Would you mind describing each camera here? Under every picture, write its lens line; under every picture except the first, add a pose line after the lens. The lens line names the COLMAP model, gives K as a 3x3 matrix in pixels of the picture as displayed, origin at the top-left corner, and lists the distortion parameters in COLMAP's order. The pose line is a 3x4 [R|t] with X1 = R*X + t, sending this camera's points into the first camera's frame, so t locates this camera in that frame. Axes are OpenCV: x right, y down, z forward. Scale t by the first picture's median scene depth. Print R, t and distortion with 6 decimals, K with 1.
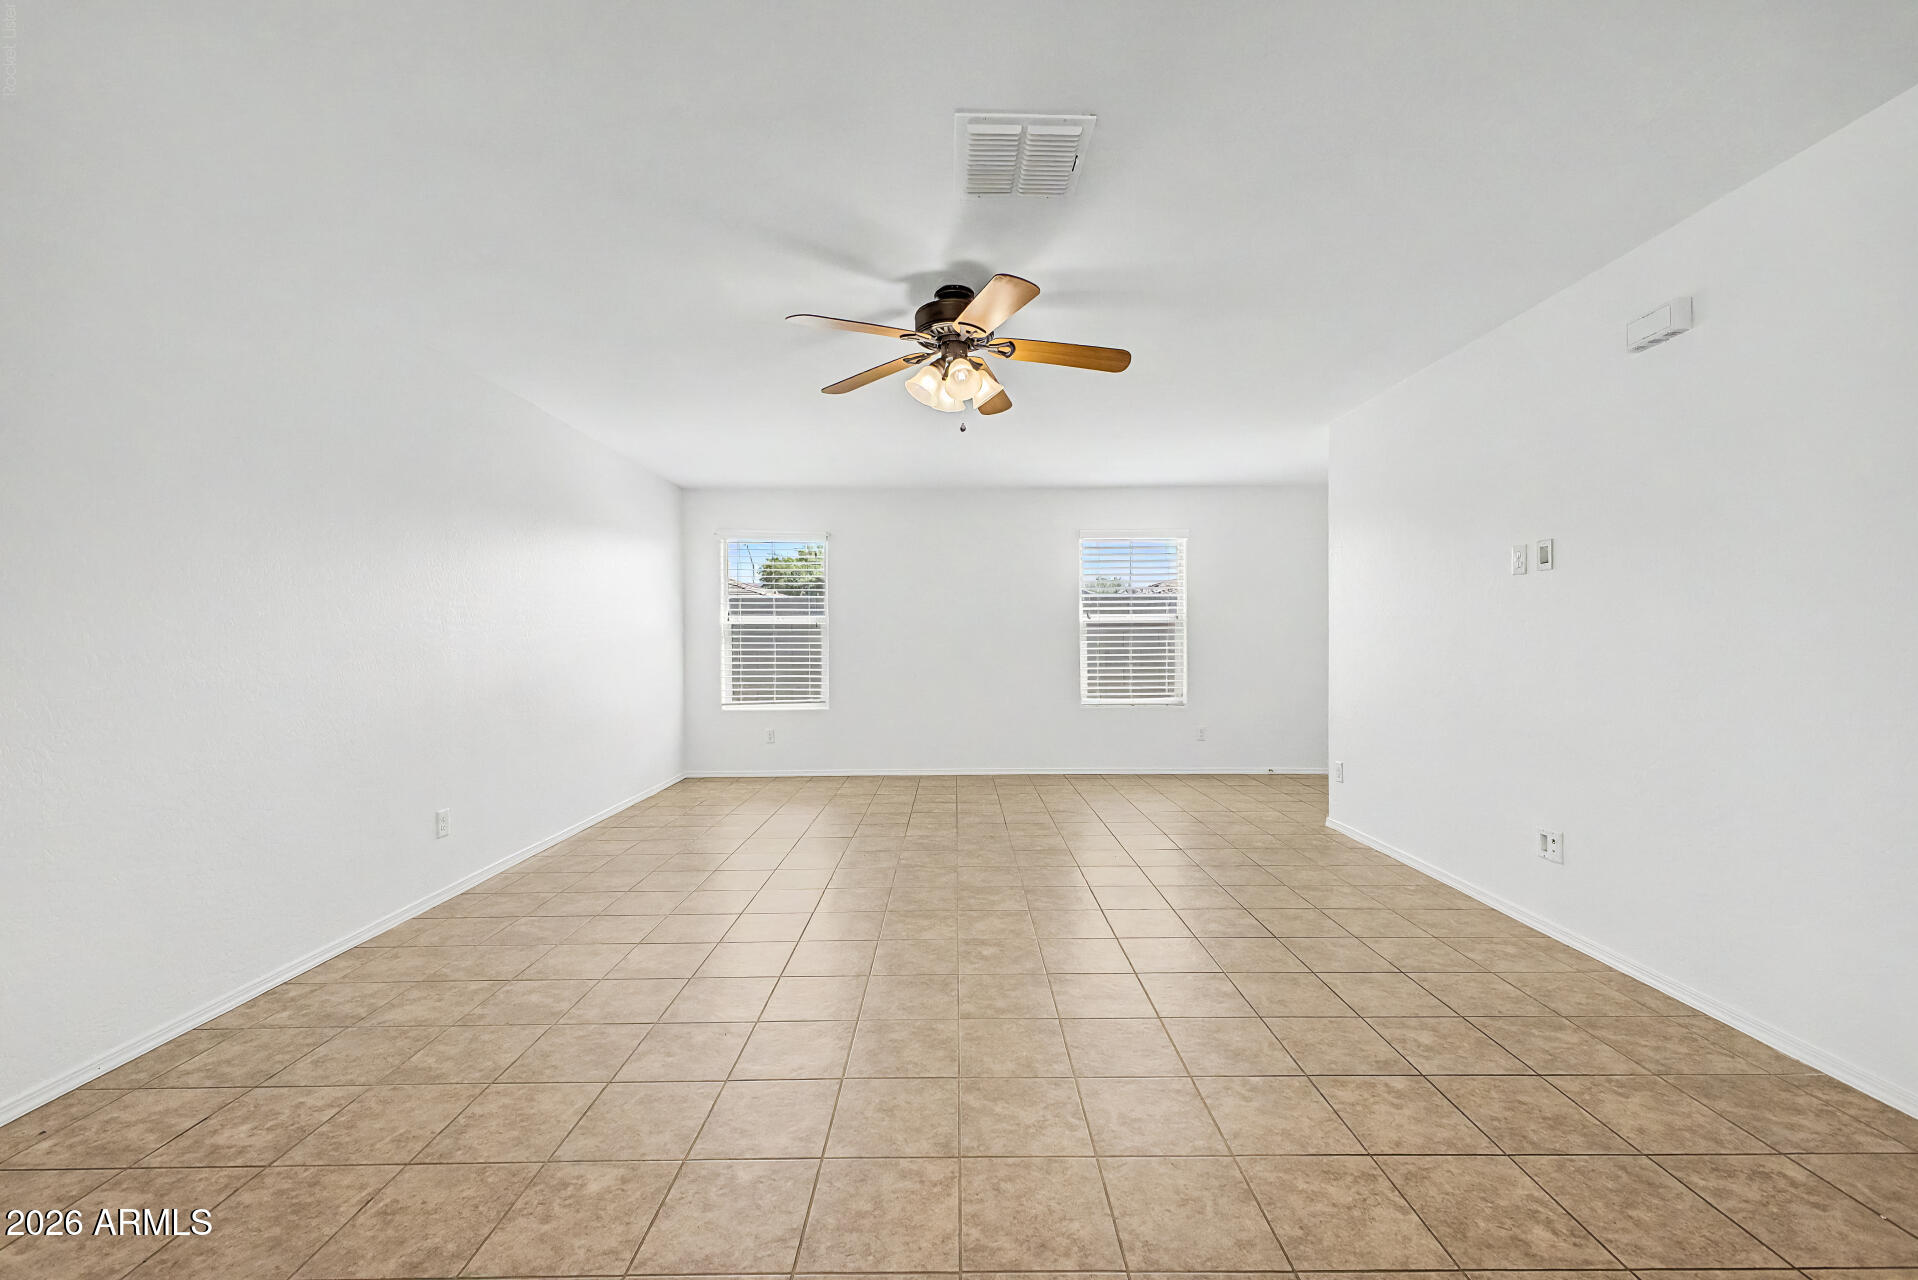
lens RADIAL K [[755.5, 0, 951.1], [0, 755.5, 649.6], [0, 0, 1]] dist [0.018459, -0.004358]
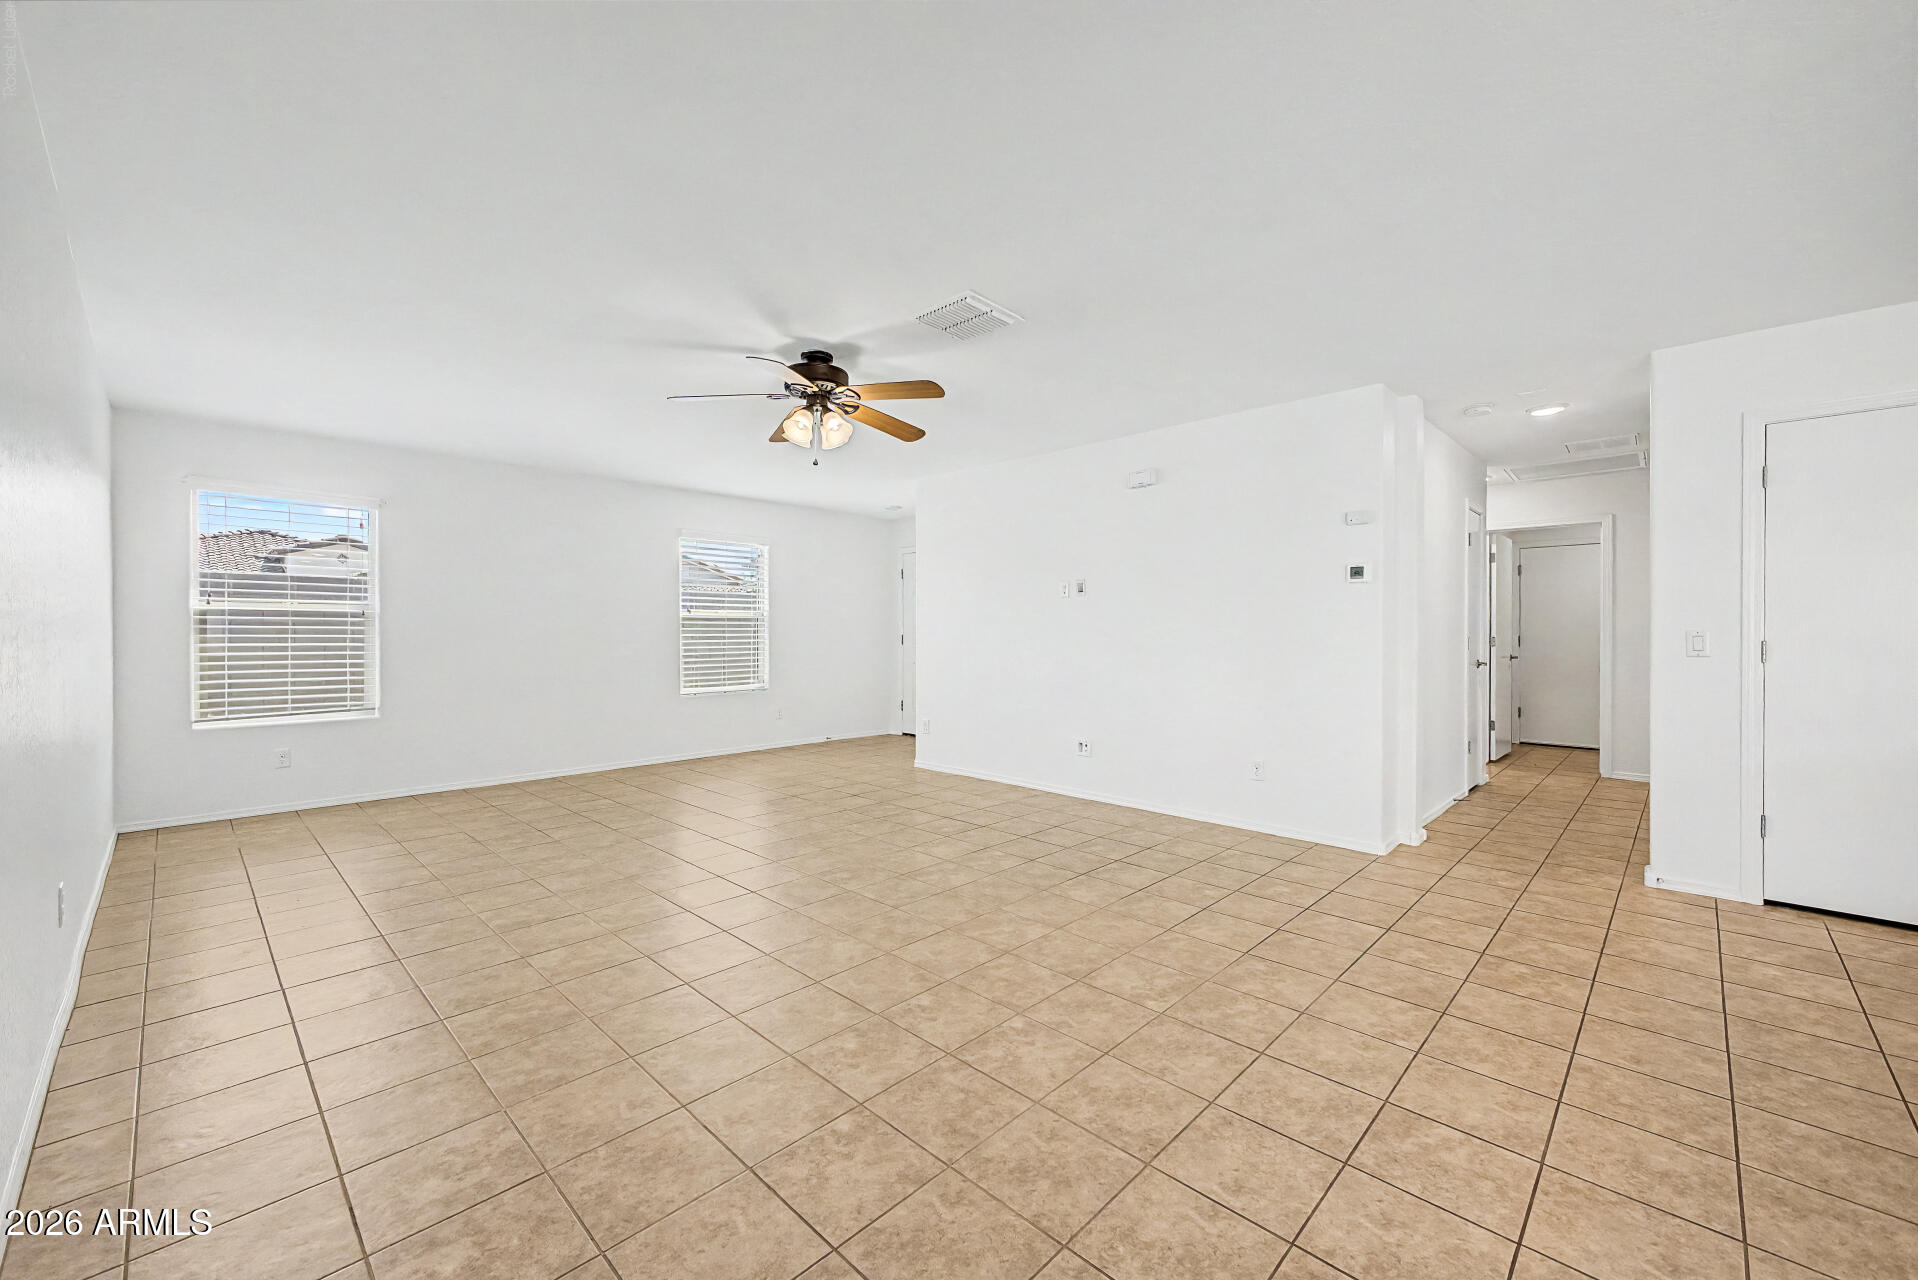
lens RADIAL K [[755.5, 0, 941.9], [0, 755.5, 635.4], [0, 0, 1]] dist [0.018459, -0.004358]
pose [[0.706583, 0.001235, 0.707629, -0.421603], [0.006867, 0.999939, -0.008602, 0.002599], [-0.707597, 0.010937, 0.706532, -0.014926]]
